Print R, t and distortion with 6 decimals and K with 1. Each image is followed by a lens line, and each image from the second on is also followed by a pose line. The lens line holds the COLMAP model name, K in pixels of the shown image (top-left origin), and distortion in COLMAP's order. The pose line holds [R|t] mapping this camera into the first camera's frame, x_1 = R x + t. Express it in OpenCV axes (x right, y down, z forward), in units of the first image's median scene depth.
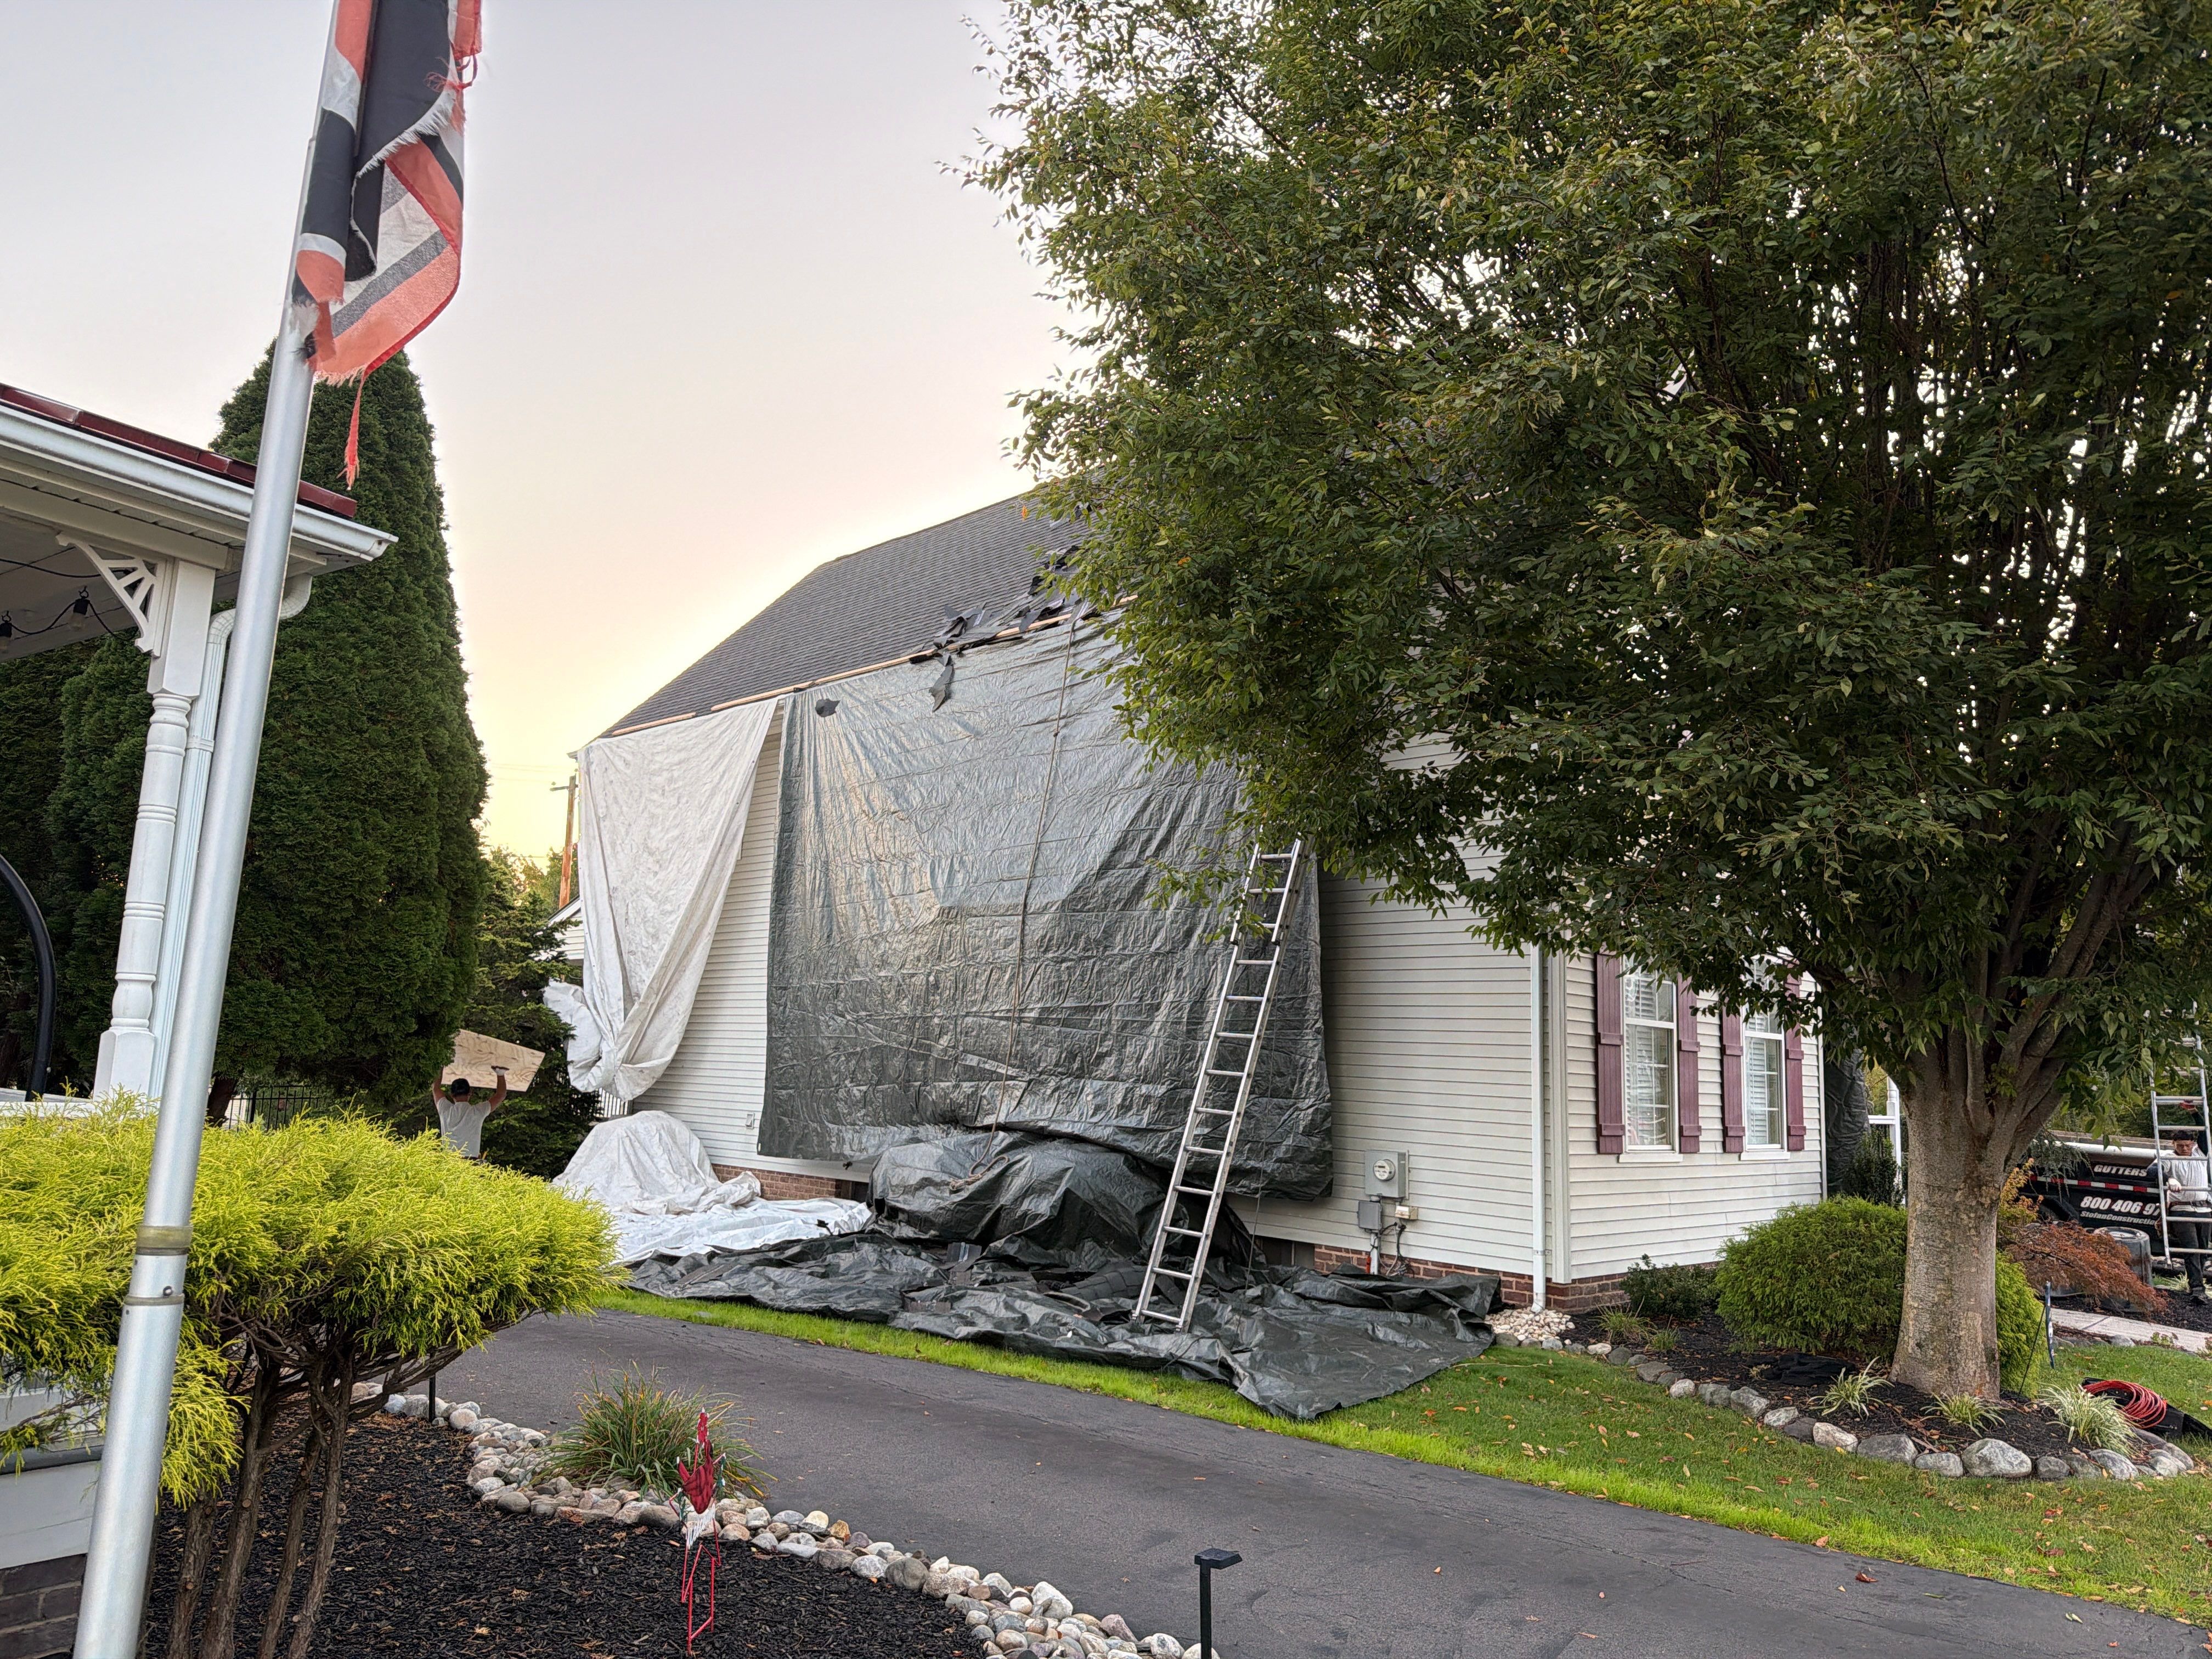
lens RADIAL K [[1633.5, 0, 1137.1], [0, 1633.5, 844.1], [0, 0, 1]] dist [0.100159, -0.155436]
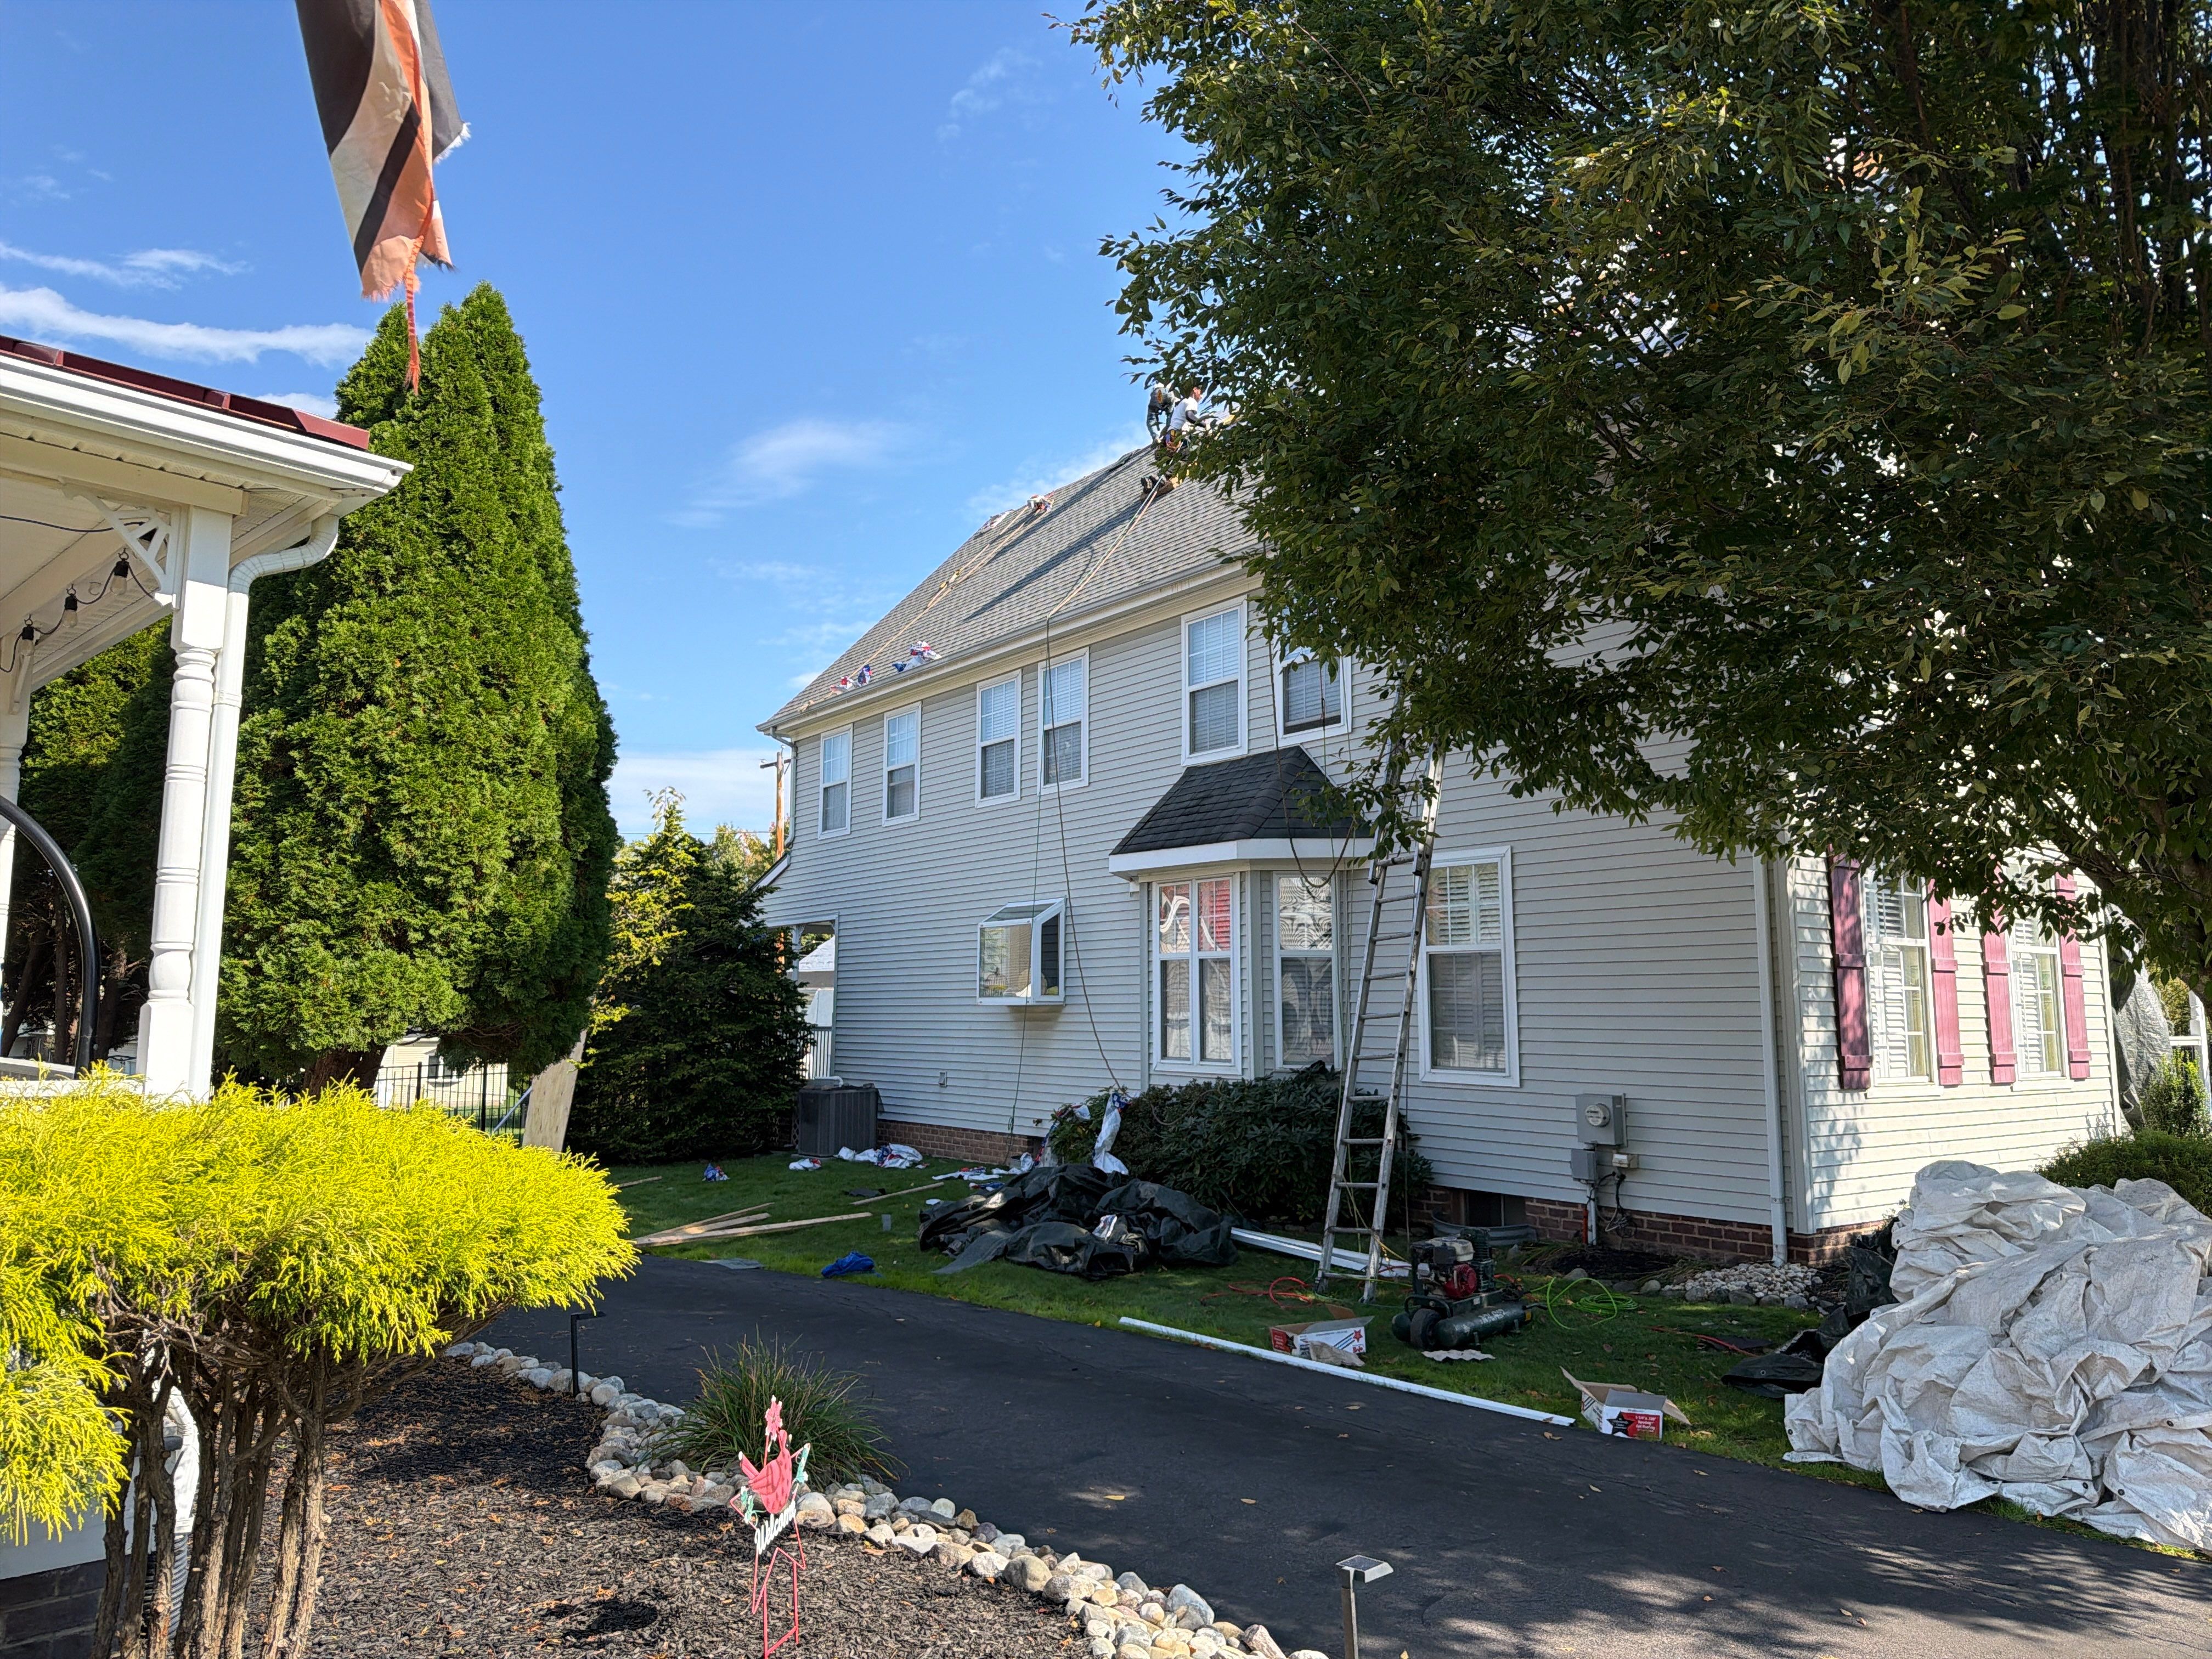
lens RADIAL K [[1623.9, 0, 1113.6], [0, 1623.9, 819.1], [0, 0, 1]] dist [0.007634, -0.000596]
pose [[0.986610, -0.055516, -0.153359, 0.035561], [0.057042, 0.998356, 0.005571, 0.015136], [0.152797, -0.014244, 0.988155, 0.075011]]
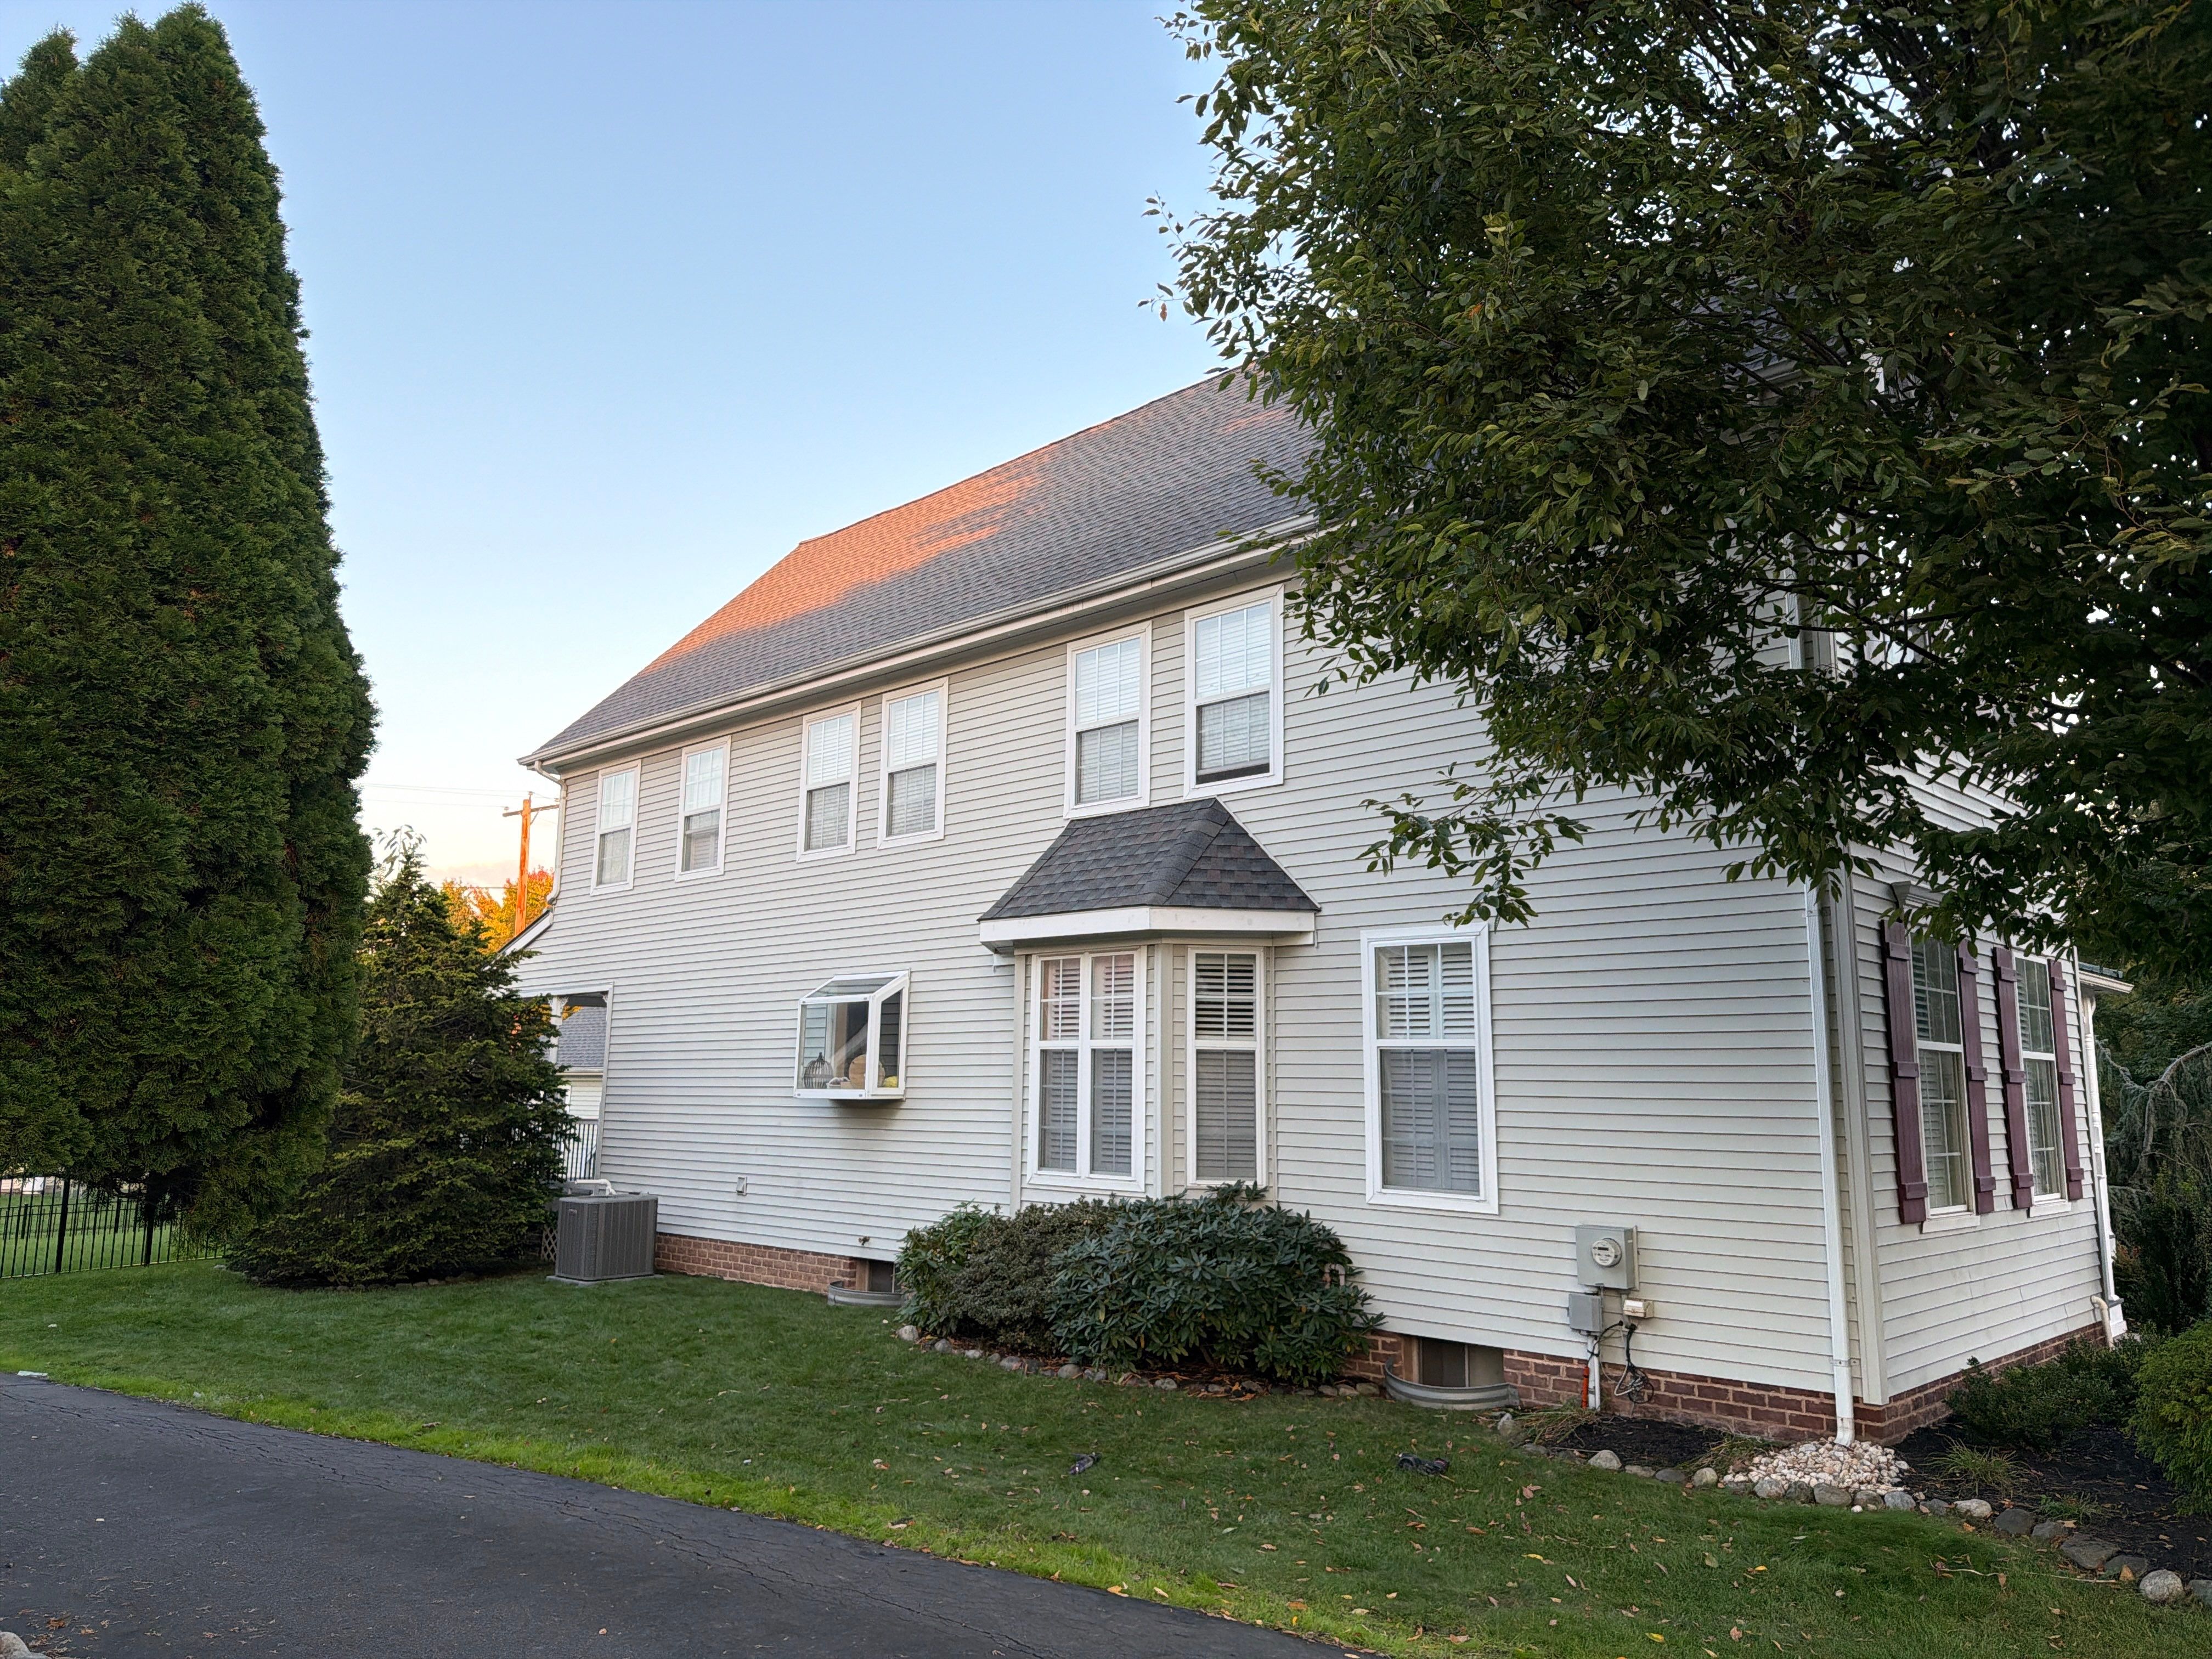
lens RADIAL K [[1523.9, 0, 1087.2], [0, 1523.9, 845.0], [0, 0, 1]] dist [0.068805, -0.119734]
pose [[0.999581, -0.023979, 0.016240, -0.102951], [0.024332, 0.999464, -0.021890, 0.023817], [-0.015706, 0.022276, 0.999628, 0.323345]]
